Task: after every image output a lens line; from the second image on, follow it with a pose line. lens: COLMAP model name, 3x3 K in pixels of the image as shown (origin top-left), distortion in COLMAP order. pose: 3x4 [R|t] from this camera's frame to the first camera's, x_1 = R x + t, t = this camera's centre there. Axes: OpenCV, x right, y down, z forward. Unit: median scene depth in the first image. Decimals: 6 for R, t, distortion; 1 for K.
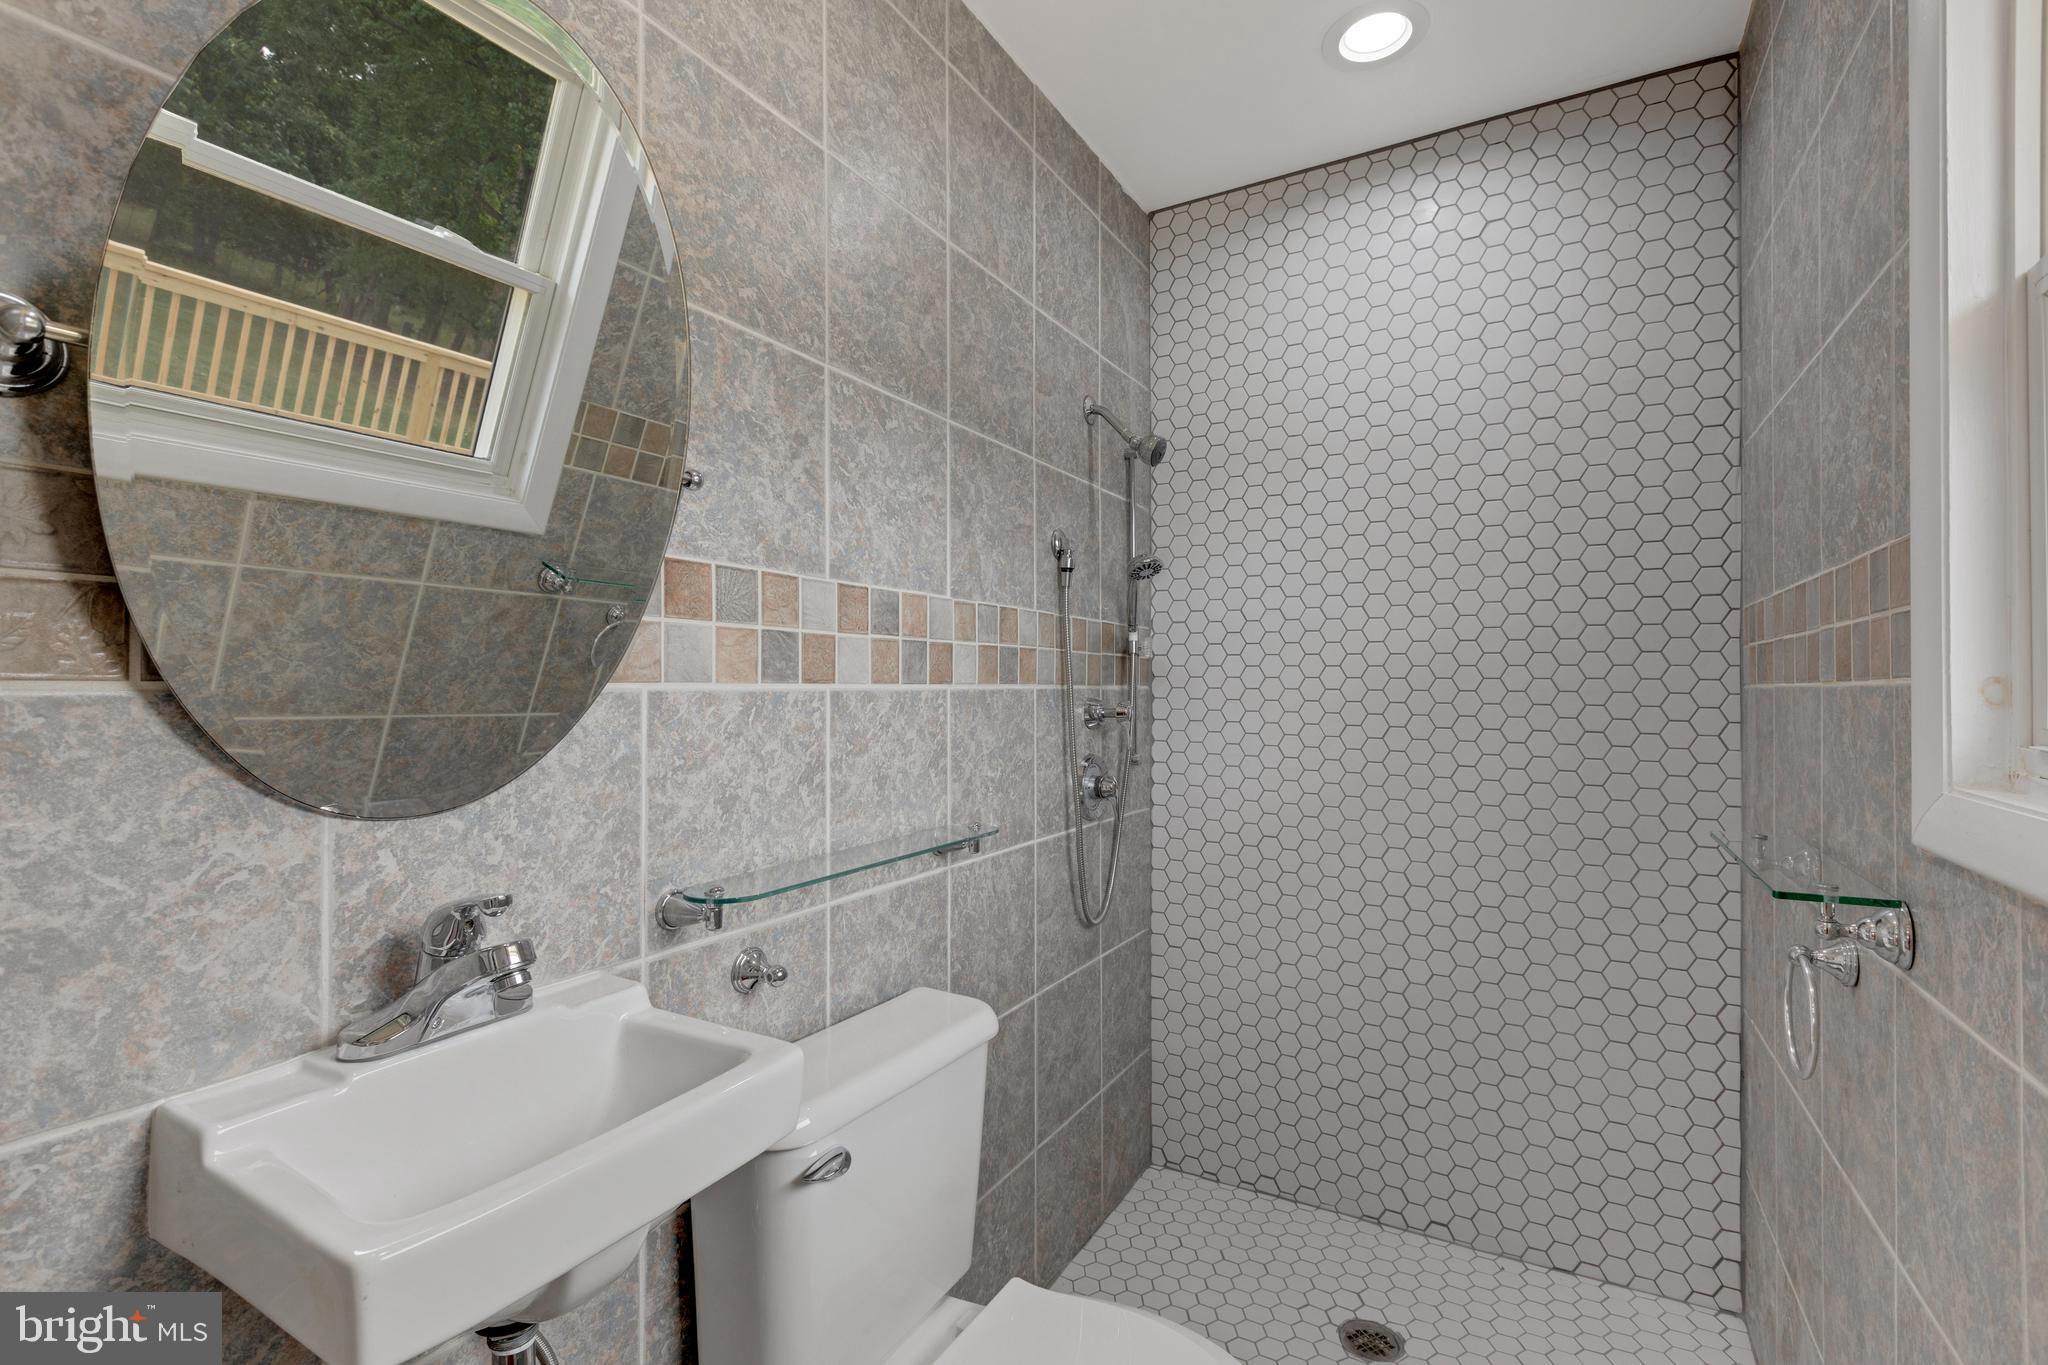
lens RADIAL K [[934.9, 0, 1031.8], [0, 934.9, 679.9], [0, 0, 1]] dist [0.002542, -0.001229]
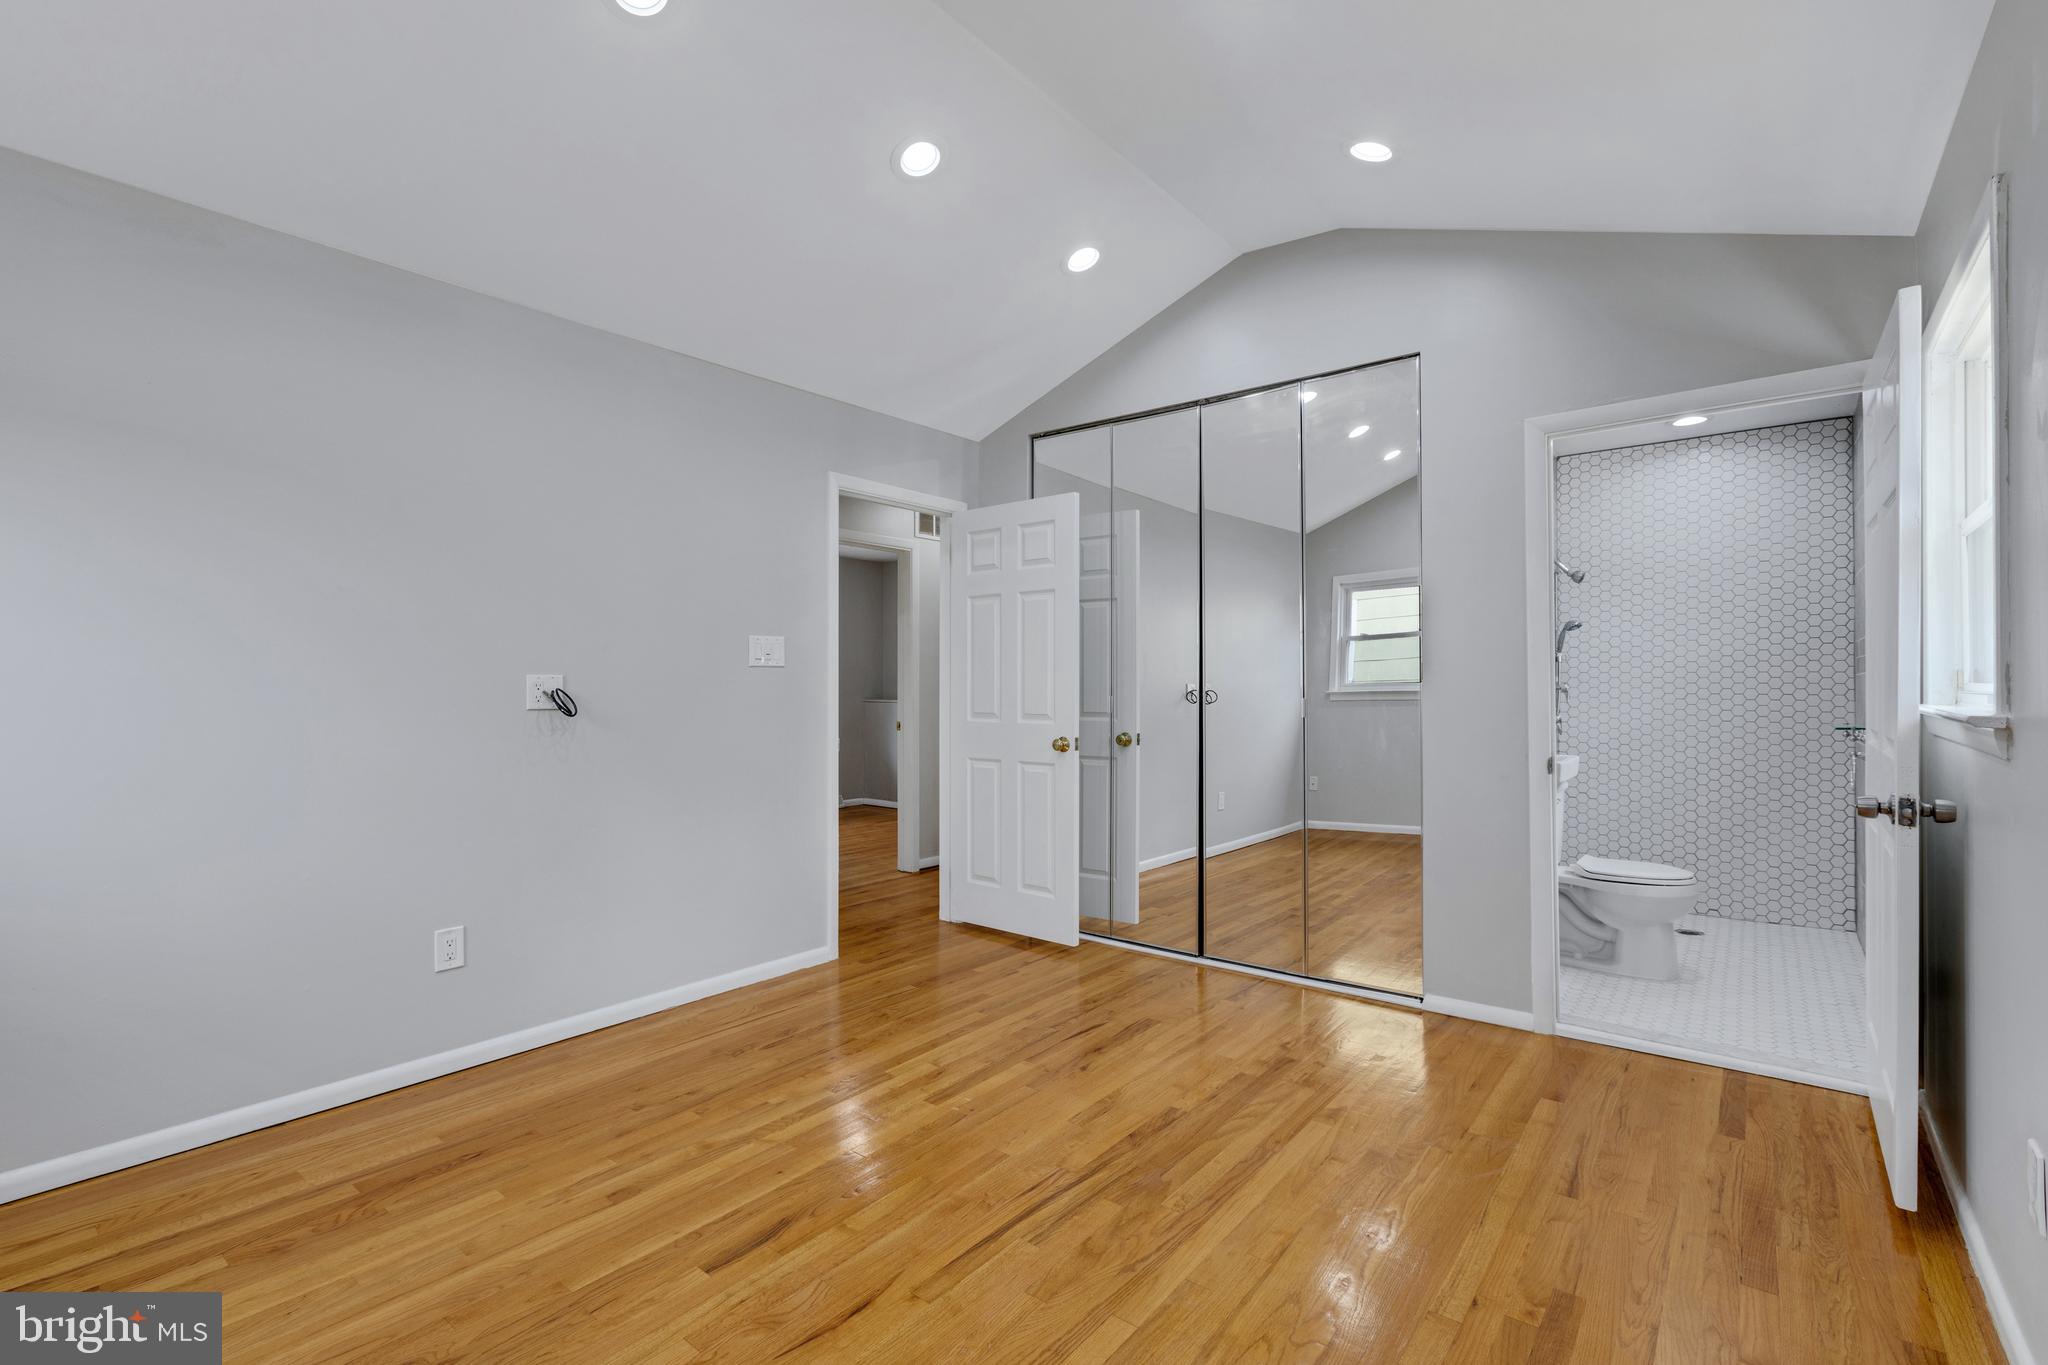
lens RADIAL K [[934.9, 0, 1016.2], [0, 934.9, 681.3], [0, 0, 1]] dist [0.002542, -0.001229]
pose [[0.984913, -0.001525, -0.173045, -0.873482], [0.001077, 0.999996, -0.002681, 0.025445], [0.173049, 0.002454, 0.984910, -1.599568]]
